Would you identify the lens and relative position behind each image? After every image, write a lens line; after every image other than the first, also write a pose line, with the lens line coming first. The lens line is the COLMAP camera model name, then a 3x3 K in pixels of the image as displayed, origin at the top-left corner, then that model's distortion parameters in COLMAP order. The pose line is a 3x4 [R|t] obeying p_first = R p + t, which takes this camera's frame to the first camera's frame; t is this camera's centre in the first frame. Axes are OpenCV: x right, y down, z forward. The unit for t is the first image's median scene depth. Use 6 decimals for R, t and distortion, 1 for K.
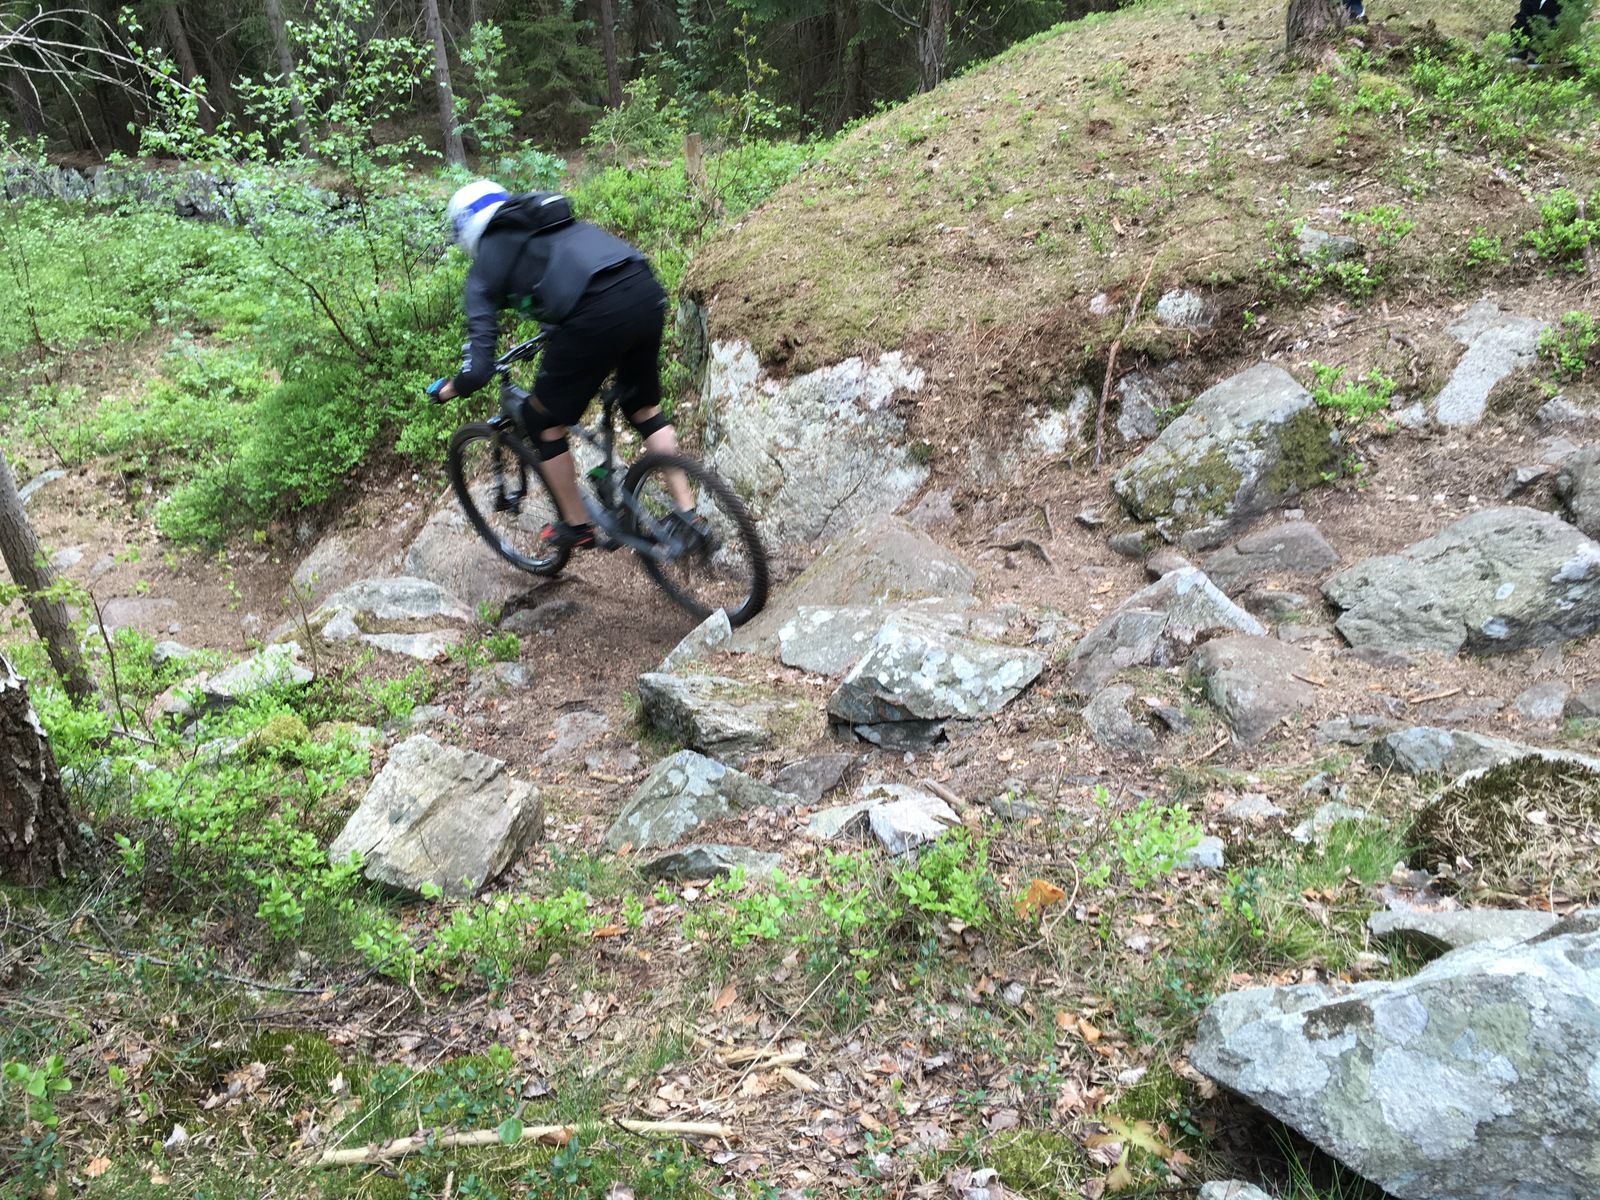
lens RADIAL K [[1348.8, 0, 796.1], [0, 1348.8, 592.7], [0, 0, 1]] dist [0.080269, -0.113119]
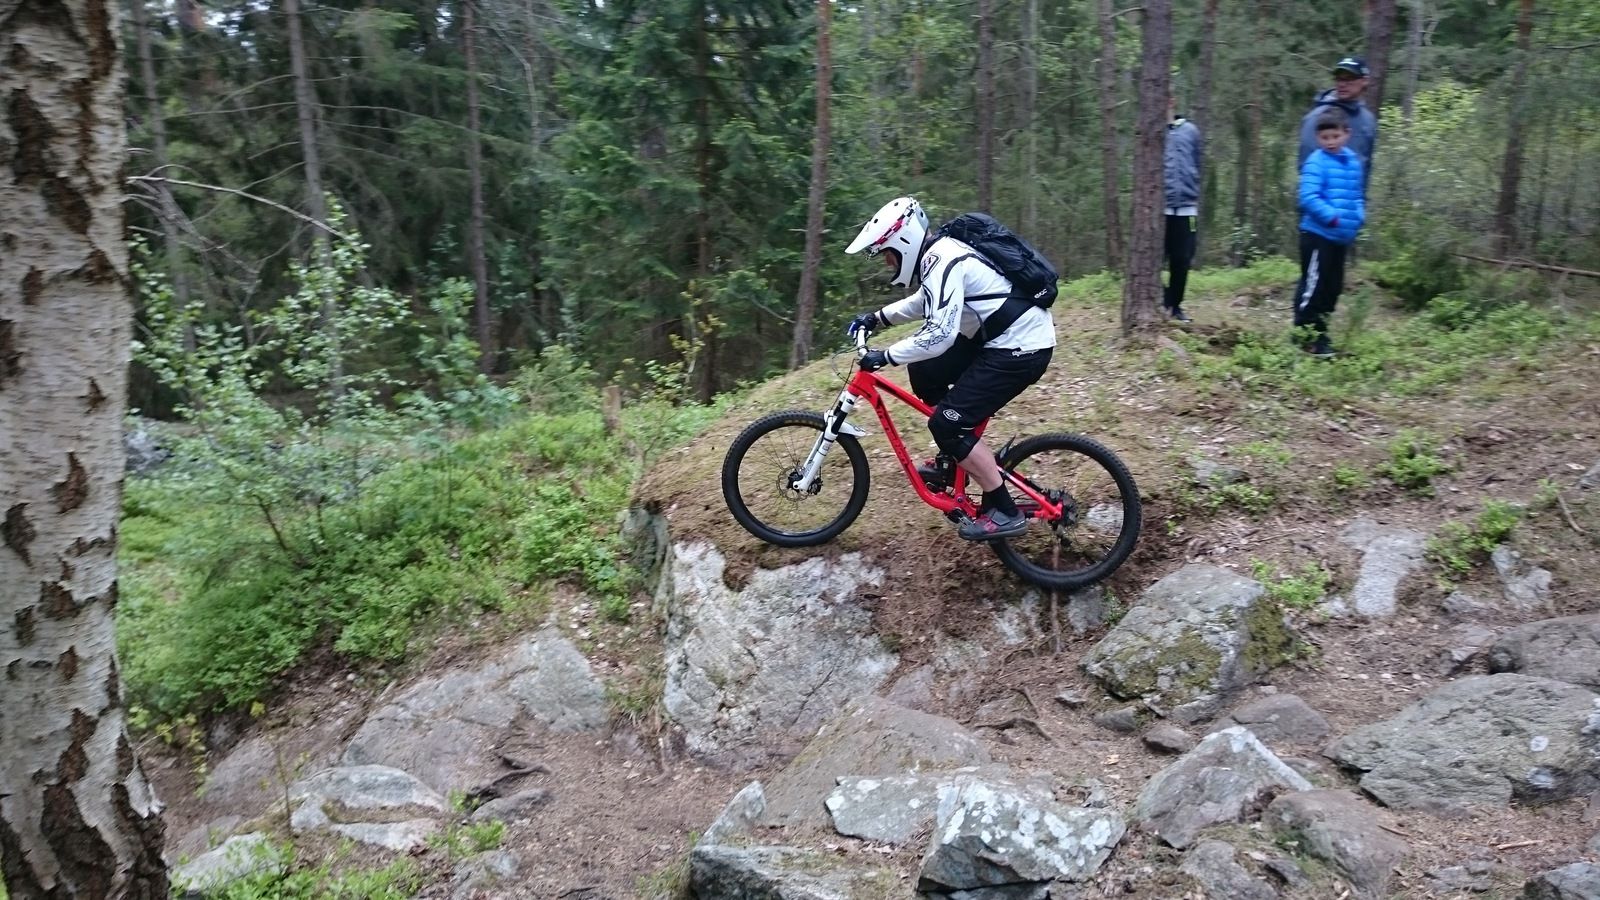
lens RADIAL K [[1164.6, 0, 798.4], [0, 1164.6, 429.4], [0, 0, 1]] dist [0.013720, 0.002888]
pose [[0.984775, 0.043895, 0.168198, -0.161861], [0.012804, 0.946648, -0.322015, 0.038657], [-0.173359, 0.319266, 0.931674, 0.104477]]
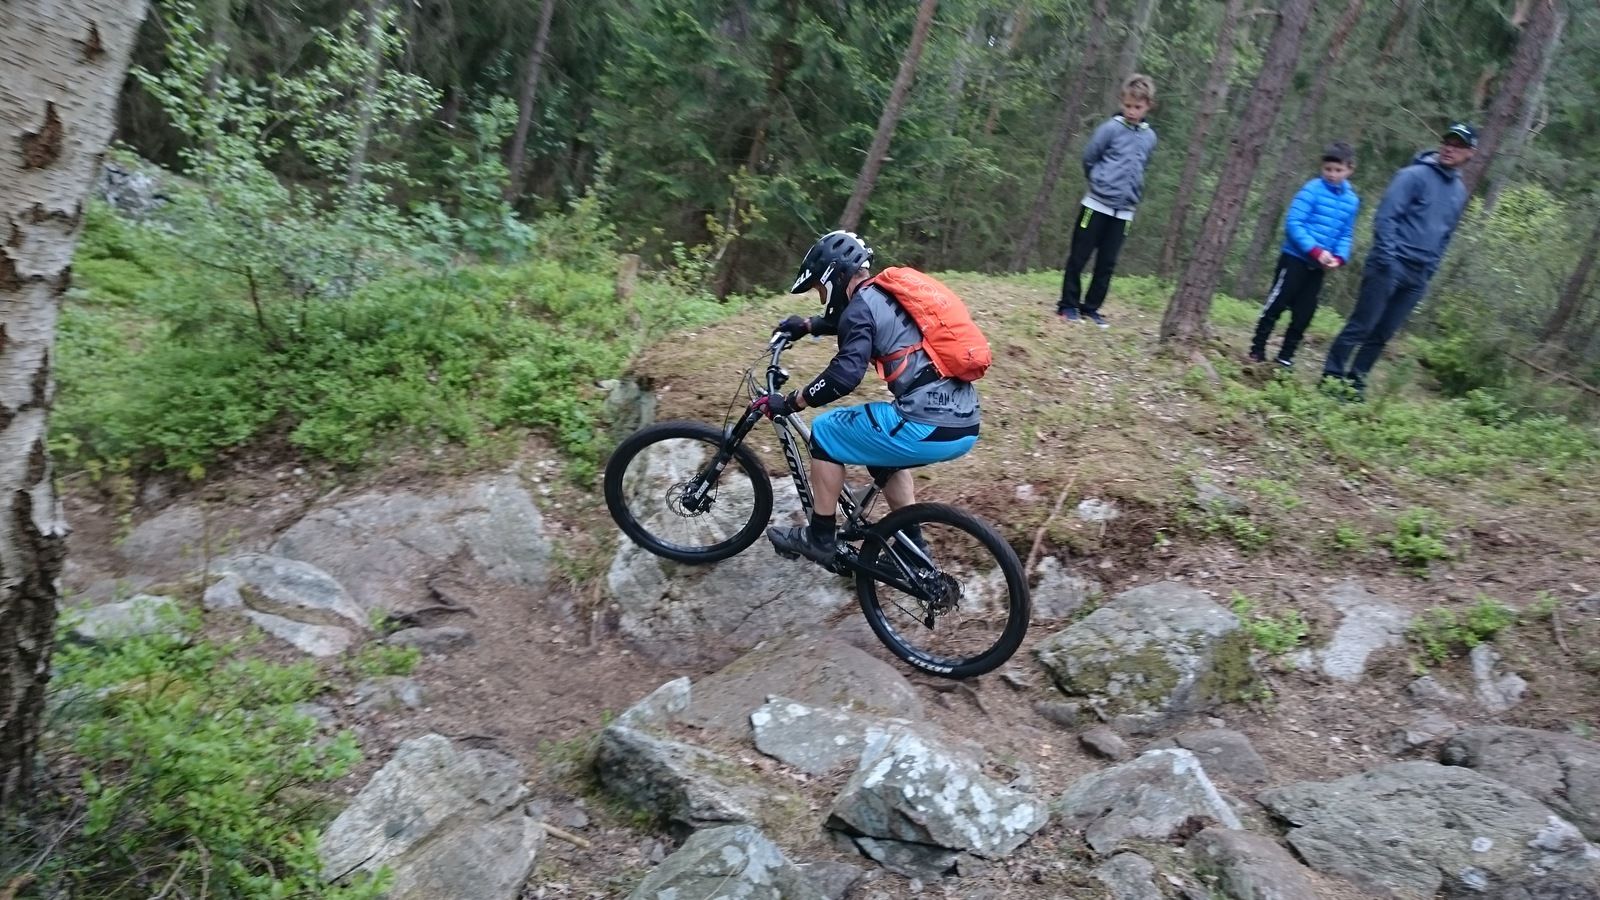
lens RADIAL K [[1166.8, 0, 802.9], [0, 1166.8, 454.7], [0, 0, 1]] dist [0.022367, -0.000940]
pose [[0.937523, 0.285729, 0.198516, -0.167787], [-0.233772, 0.939915, -0.248817, 0.045463], [-0.257682, 0.186864, 0.947988, 0.150116]]
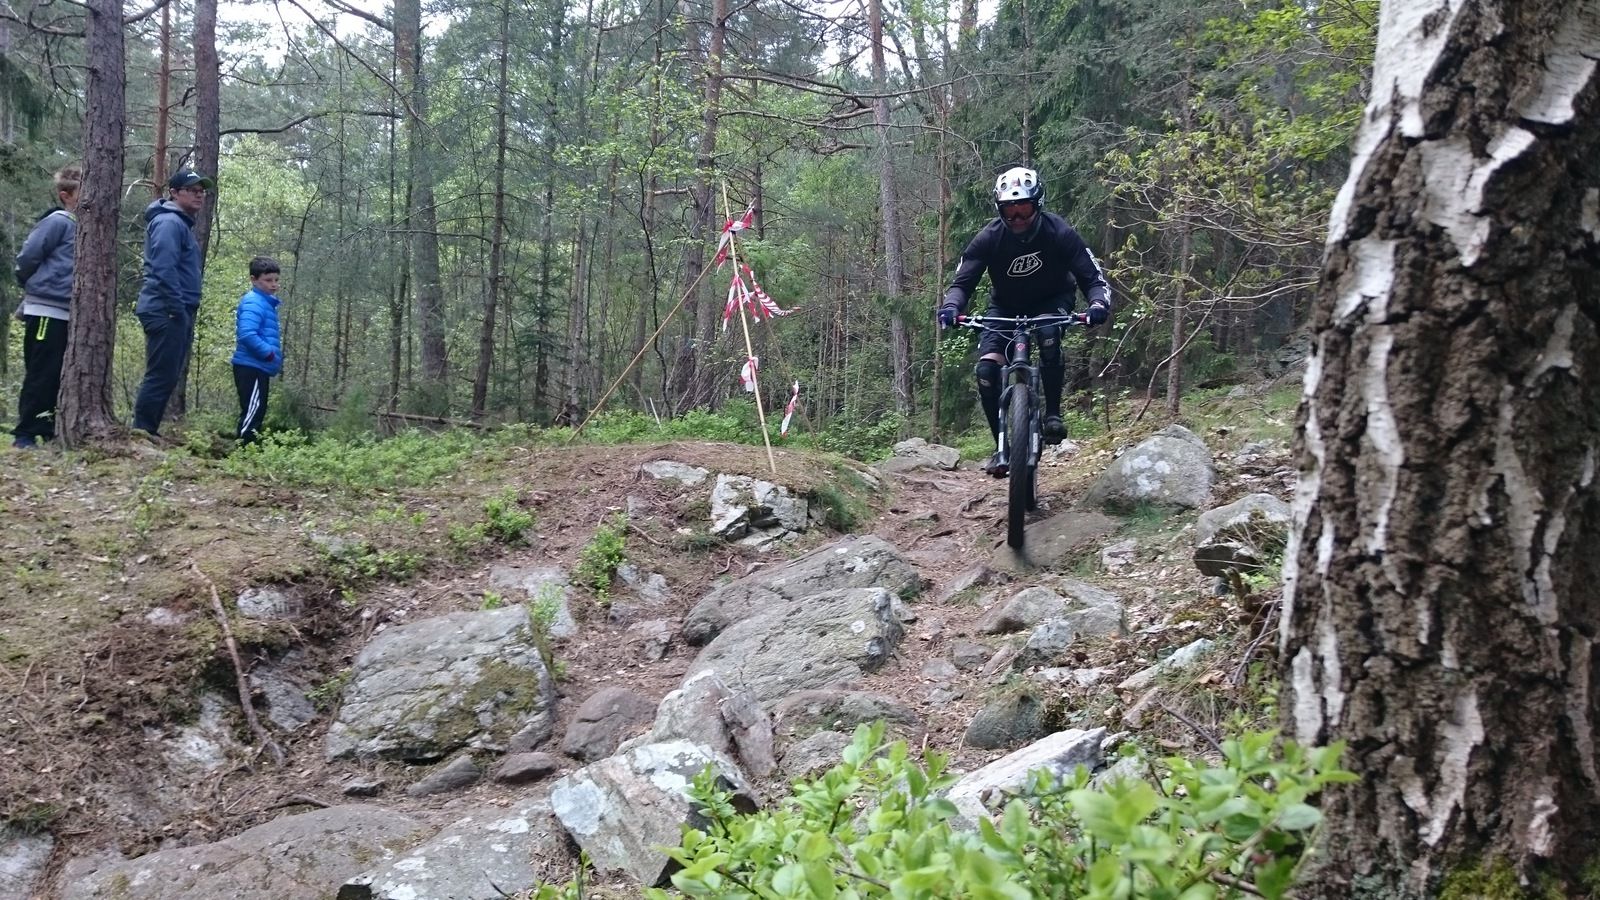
lens RADIAL K [[1153.3, 0, 814.5], [0, 1153.3, 472.2], [0, 0, 1]] dist [0.003154, -0.003287]
pose [[0.247874, 0.077169, 0.965714, -0.445664], [0.460046, 0.867886, -0.187434, 0.043106], [-0.852594, 0.490733, 0.179625, 0.522472]]
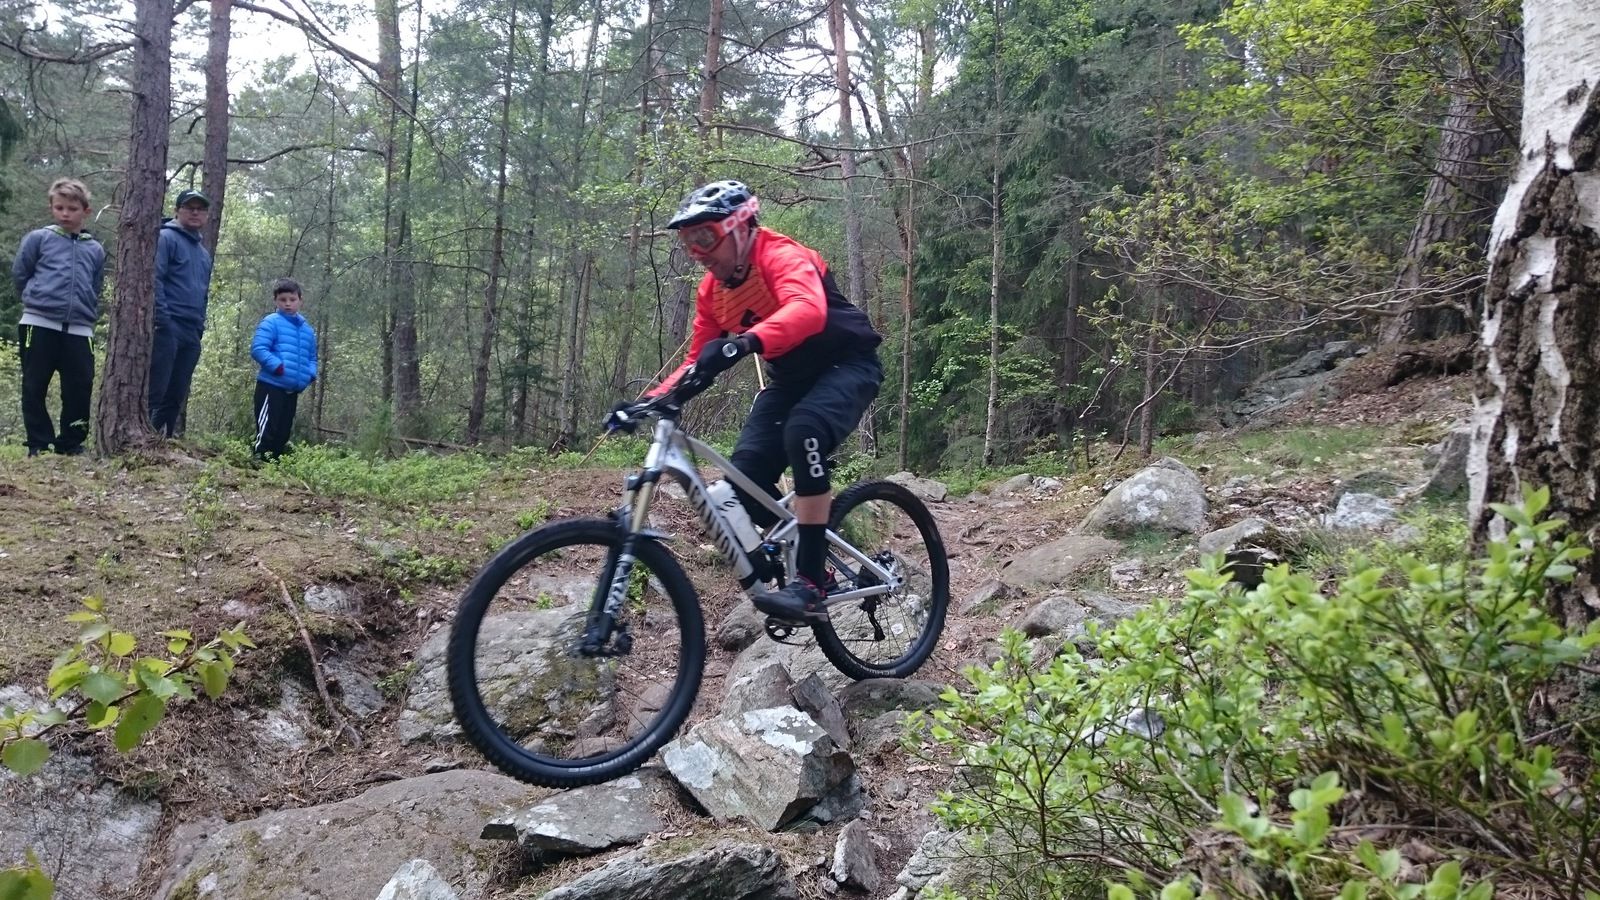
lens RADIAL K [[1148.7, 0, 799.1], [0, 1148.7, 456.7], [0, 0, 1]] dist [0.009782, 0.002762]
pose [[0.207140, 0.135555, 0.968874, -0.528847], [0.446554, 0.868064, -0.216922, 0.042029], [-0.870450, 0.477588, 0.119278, 0.594069]]
